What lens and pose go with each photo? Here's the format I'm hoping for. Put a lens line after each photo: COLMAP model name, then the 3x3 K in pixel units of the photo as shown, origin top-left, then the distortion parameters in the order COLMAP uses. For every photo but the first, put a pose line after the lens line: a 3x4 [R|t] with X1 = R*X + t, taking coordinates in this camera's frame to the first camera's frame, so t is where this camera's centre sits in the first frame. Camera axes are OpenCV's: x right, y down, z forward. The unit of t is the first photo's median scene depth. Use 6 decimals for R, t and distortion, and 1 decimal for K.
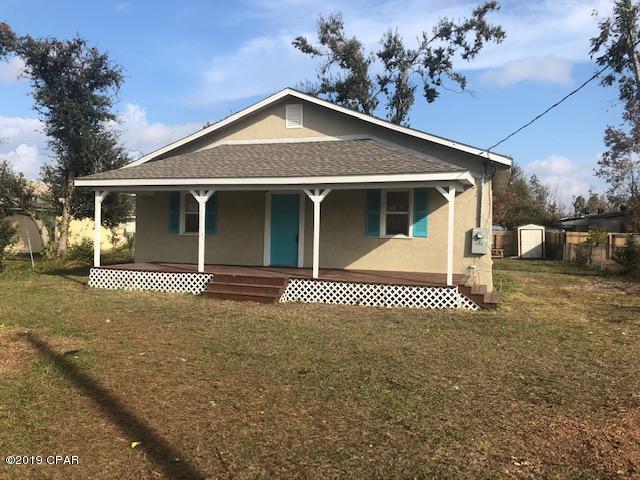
lens RADIAL K [[524.9, 0, 318.2], [0, 524.9, 239.4], [0, 0, 1]] dist [0.030587, -0.043206]
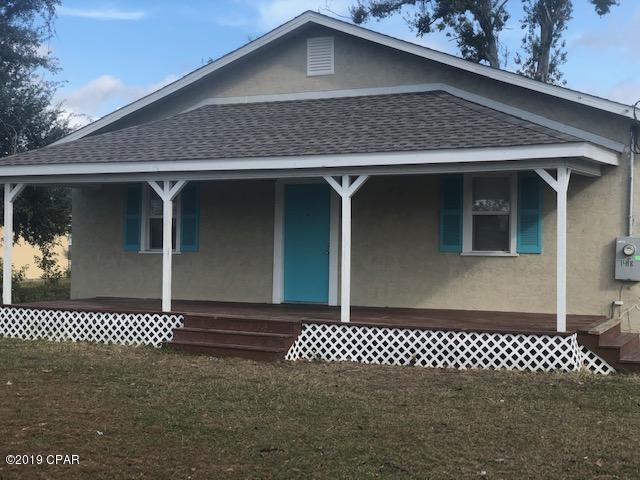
lens RADIAL K [[951.6, 0, 321.3], [0, 951.6, 239.3], [0, 0, 1]] dist [0.029107, 0.000000]
pose [[0.994240, -0.008281, -0.106856, 0.079002], [0.005606, 0.999664, -0.025313, 0.005874], [0.107029, 0.024568, 0.993952, -0.097644]]
